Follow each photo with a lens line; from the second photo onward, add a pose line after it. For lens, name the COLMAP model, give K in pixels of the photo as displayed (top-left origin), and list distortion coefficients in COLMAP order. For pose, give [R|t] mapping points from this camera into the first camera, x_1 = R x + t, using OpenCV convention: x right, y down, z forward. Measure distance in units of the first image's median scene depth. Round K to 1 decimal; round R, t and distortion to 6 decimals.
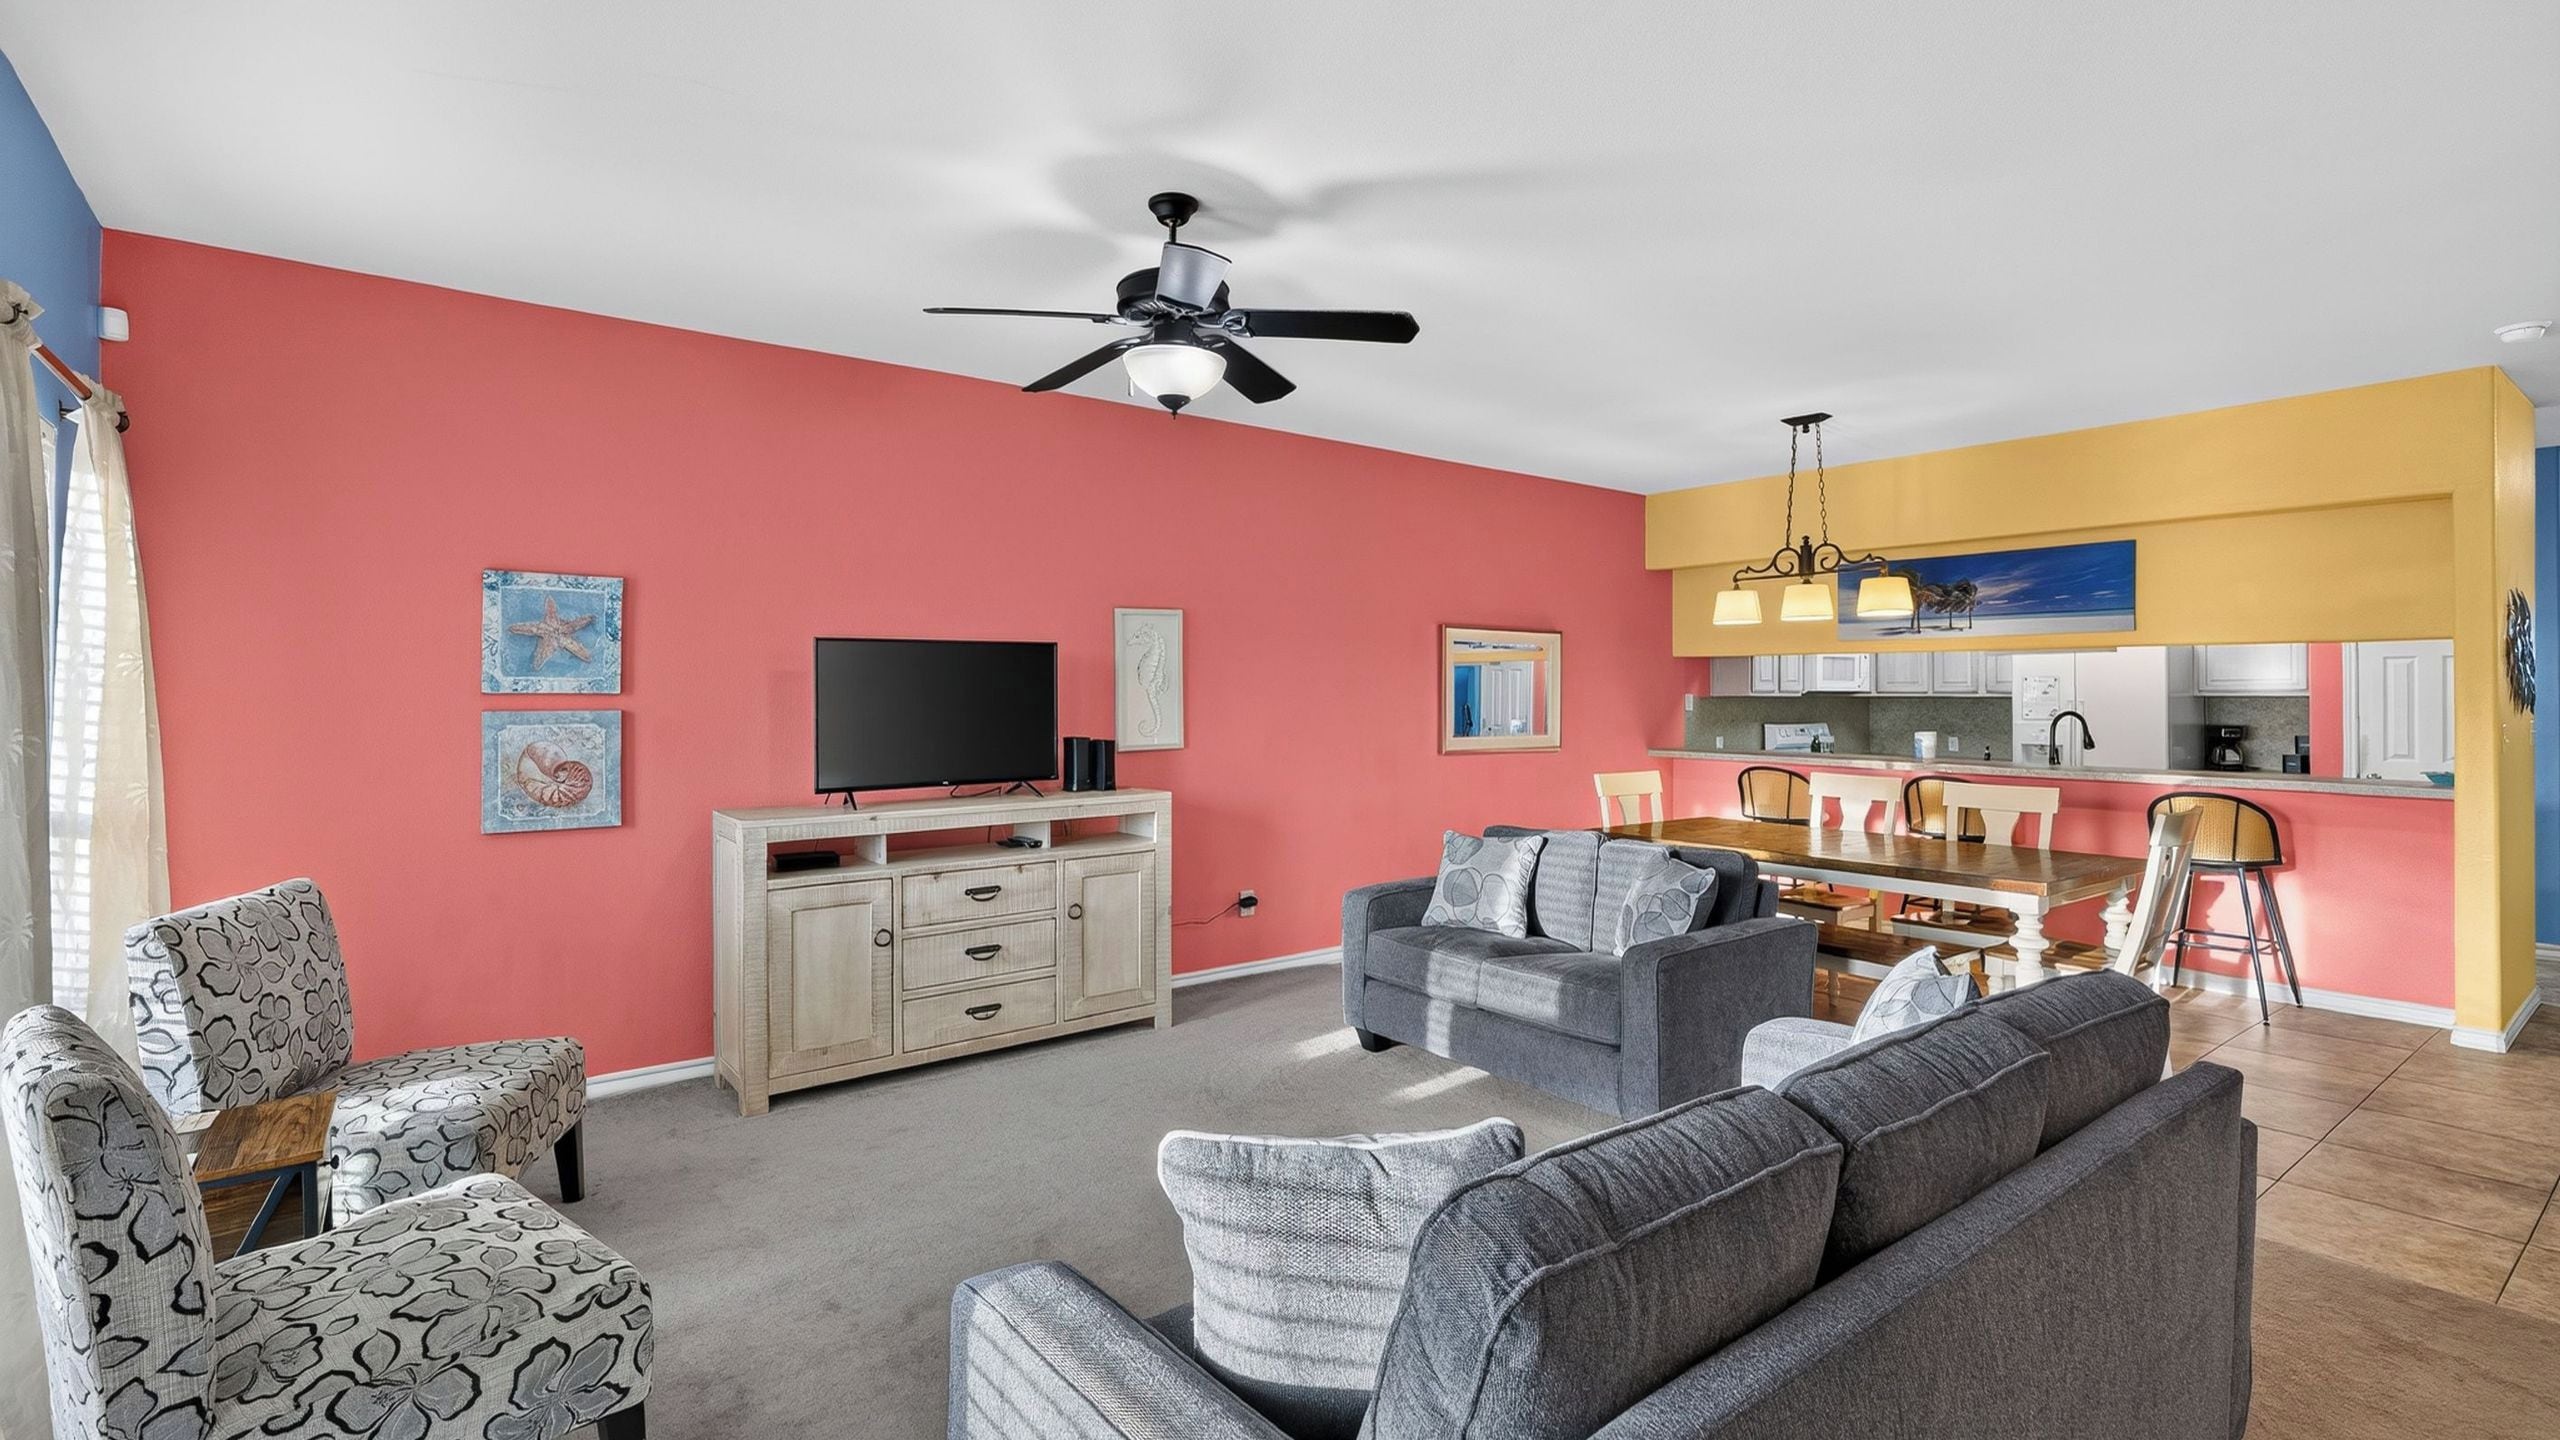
lens RADIAL K [[1198.0, 0, 1302.3], [0, 1198.0, 676.0], [0, 0, 1]] dist [0.001091, 0.000234]
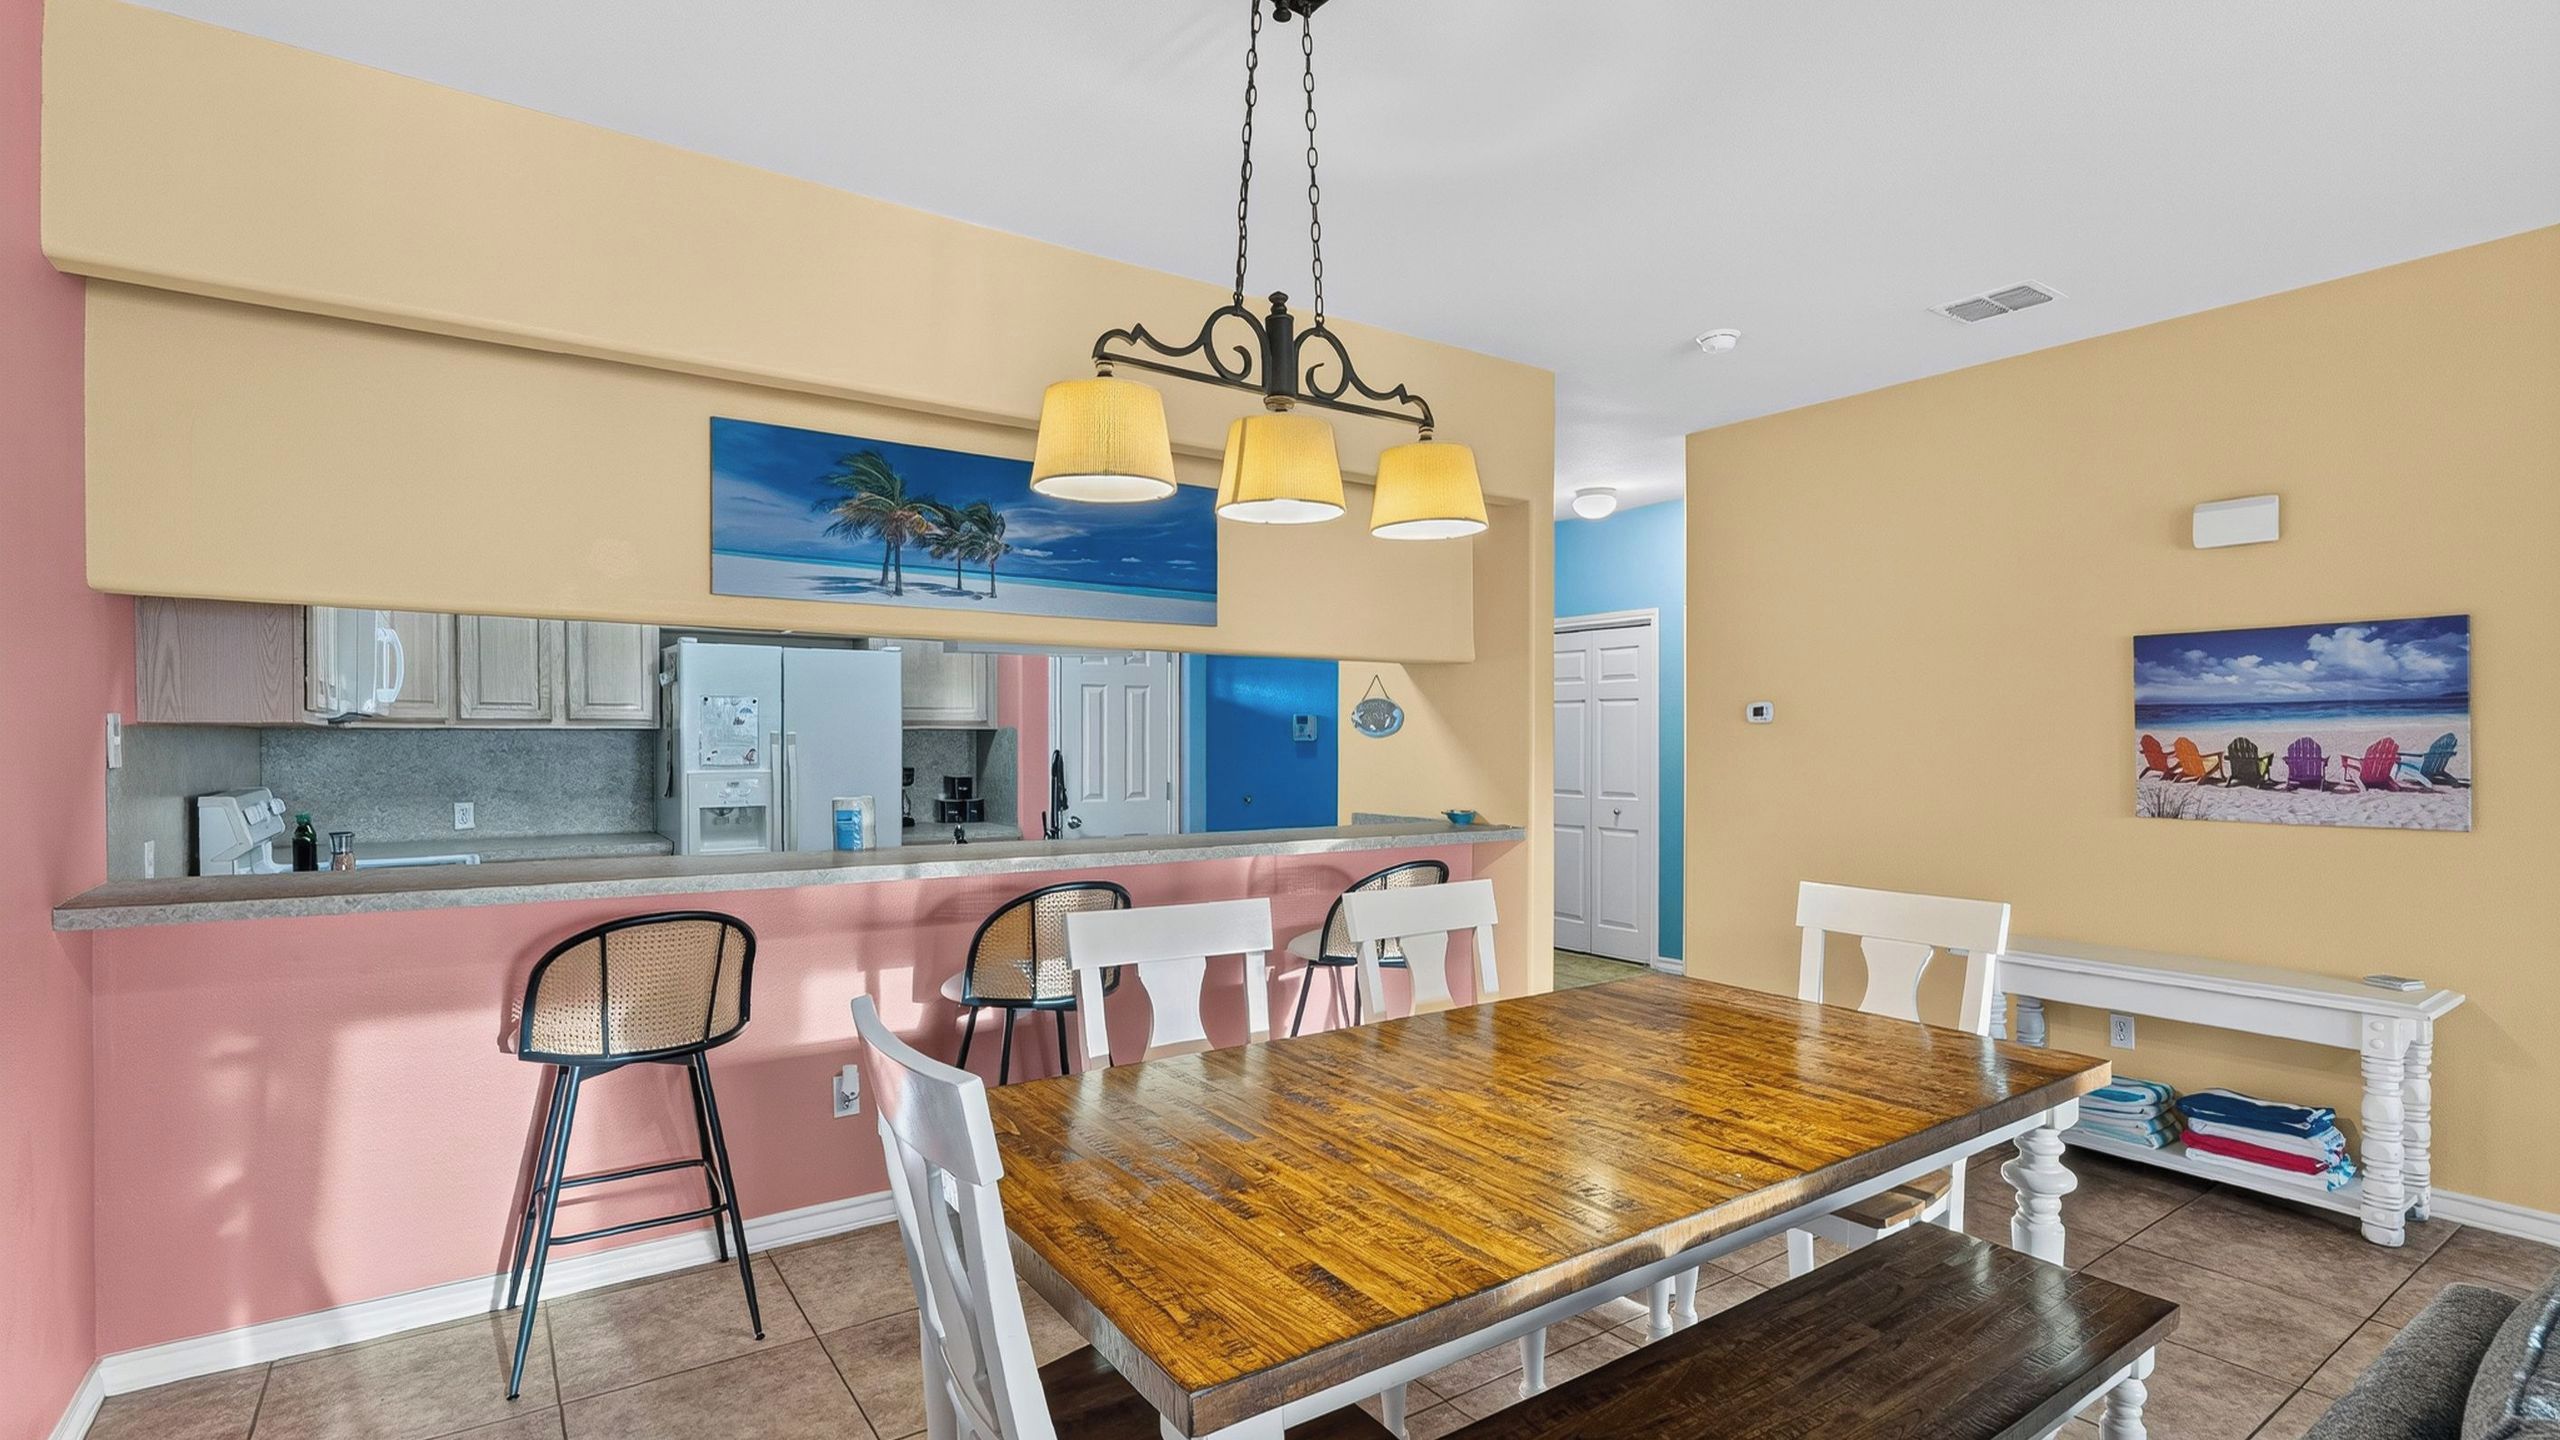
lens RADIAL K [[1195.5, 0, 1303.7], [0, 1195.5, 733.6], [0, 0, 1]] dist [-0.007747, -0.000065]
pose [[0.054164, 0.002323, 0.998529, 0.053562], [-0.012131, 0.999925, -0.001668, 0.028739], [-0.998458, -0.012023, 0.054188, 1.189489]]
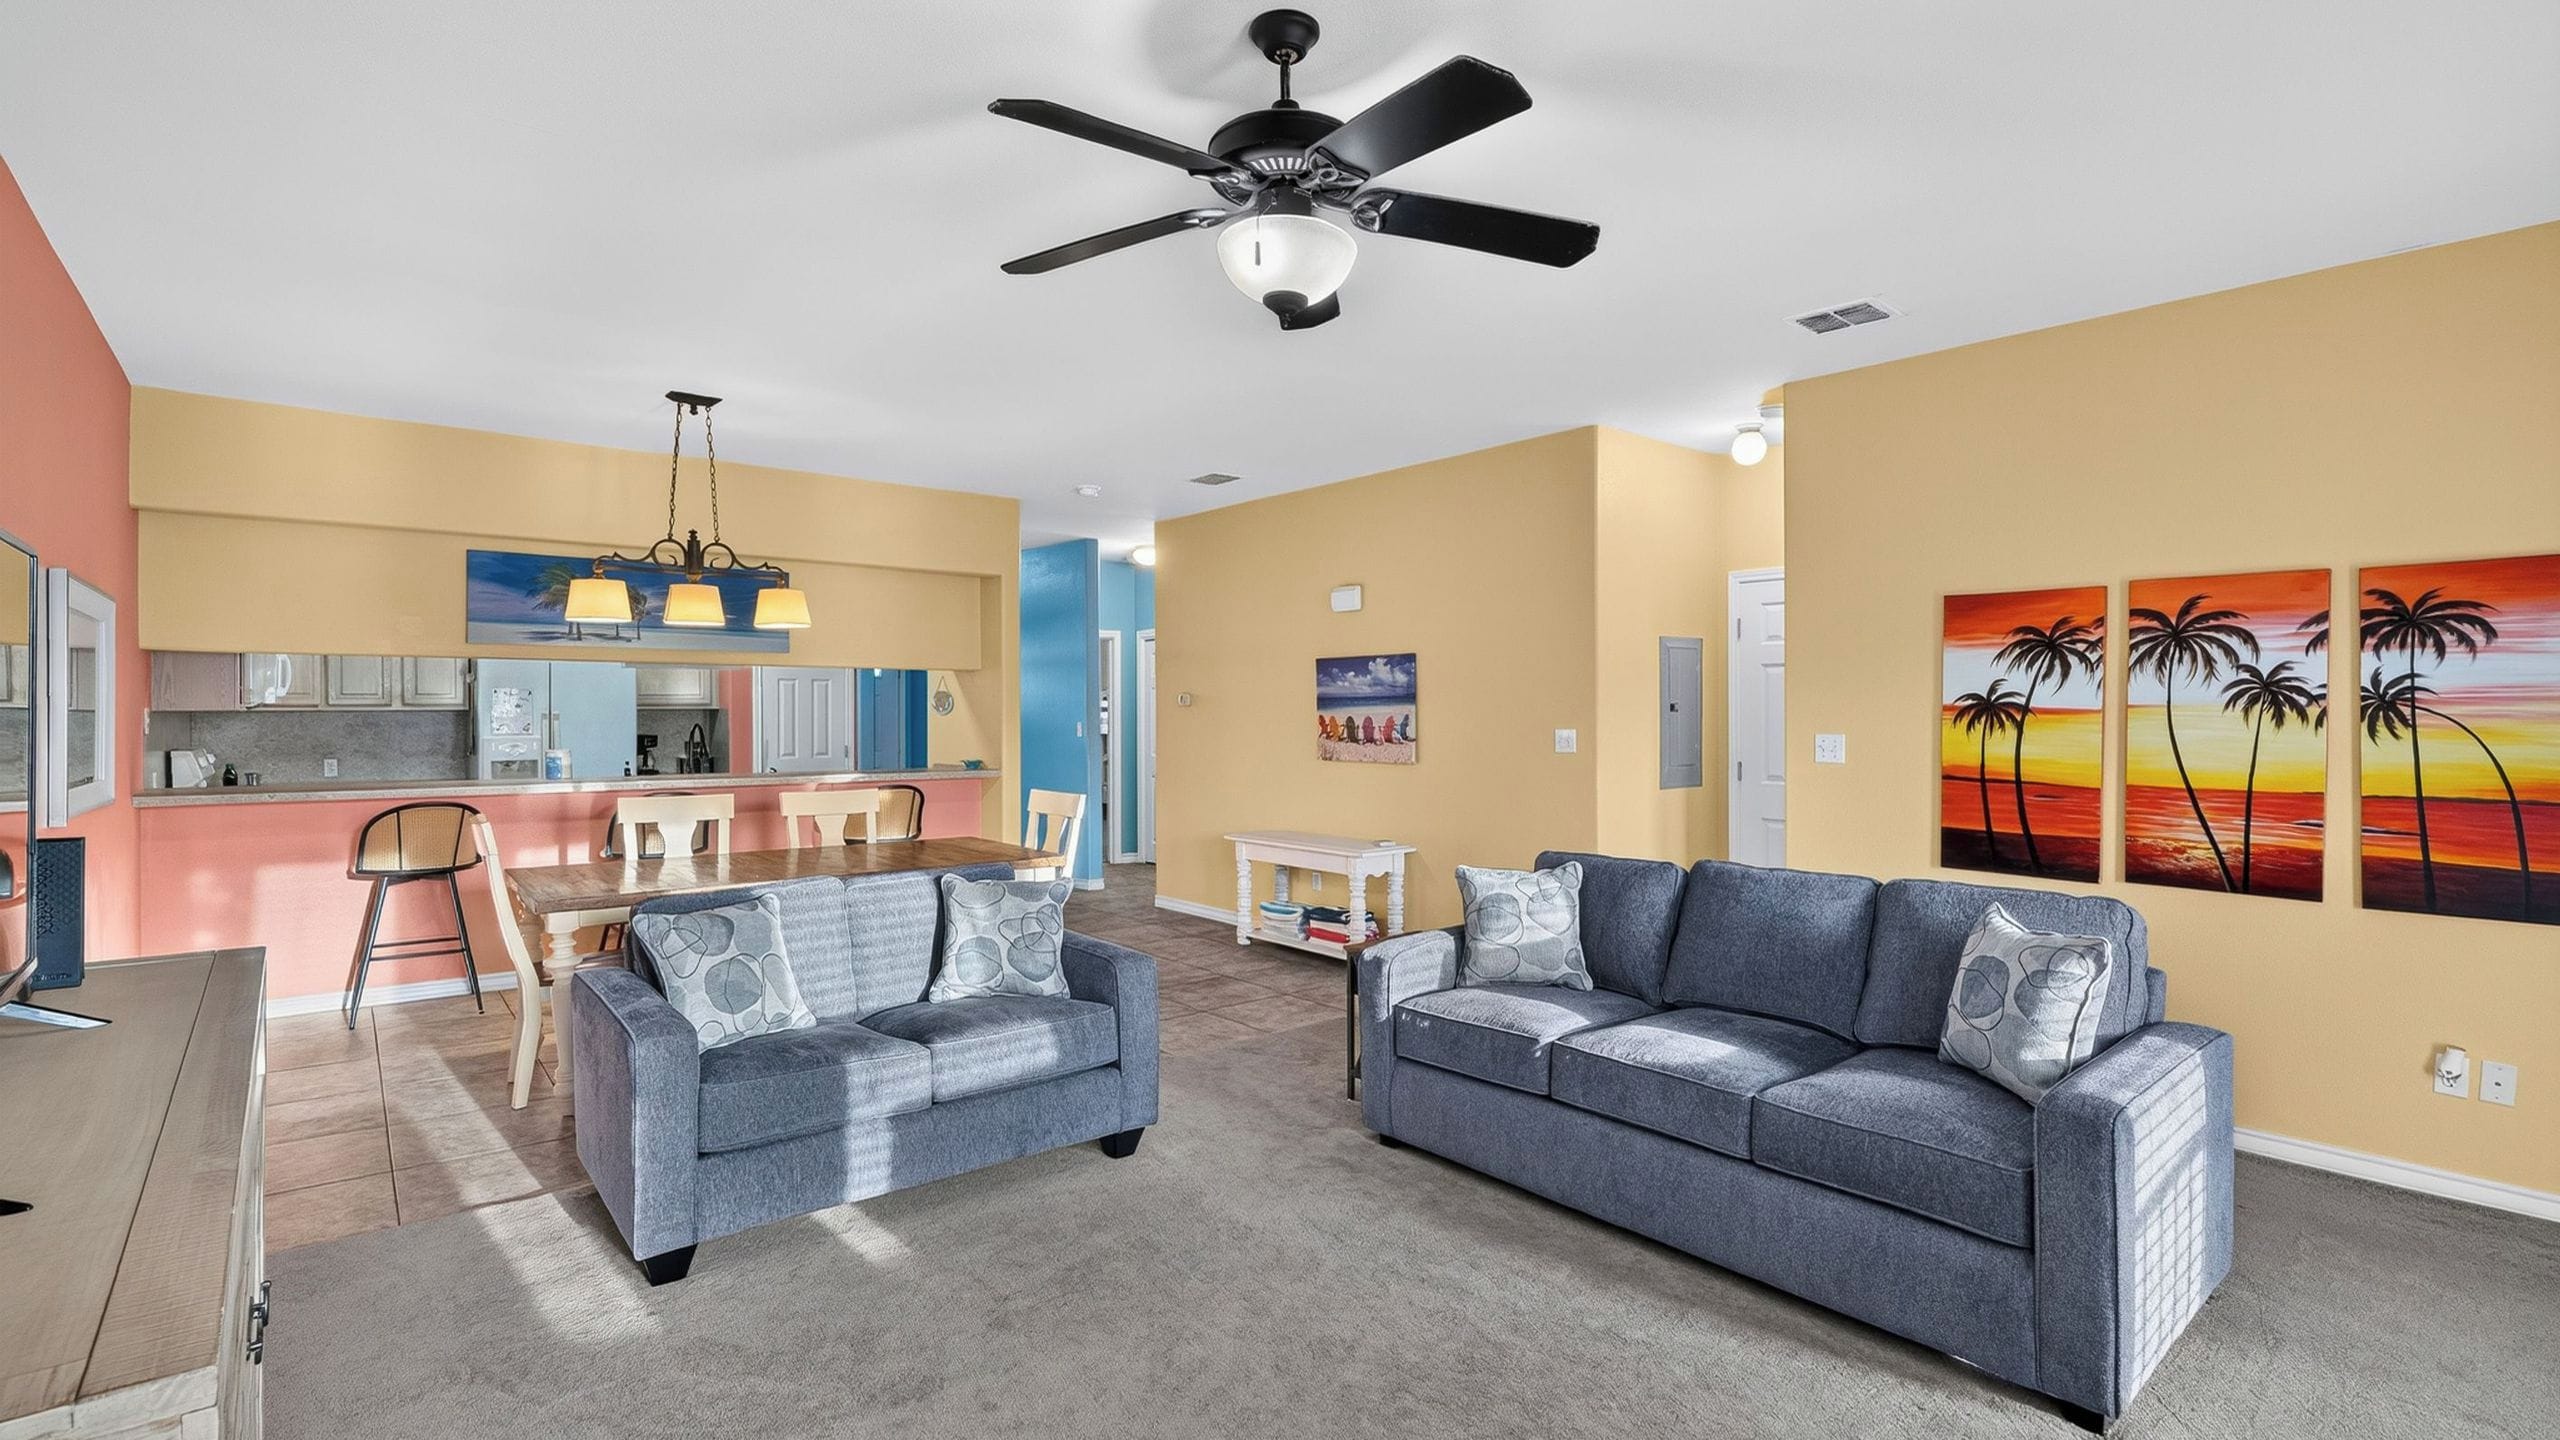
lens RADIAL K [[1161.4, 0, 1289.7], [0, 1161.4, 705.3], [0, 0, 1]] dist [0.000200, -0.000216]
pose [[-0.018333, 0.002306, 0.999829, -0.555533], [-0.011004, 0.999936, -0.002508, 0.013587], [-0.999771, -0.011048, -0.018306, 0.699059]]
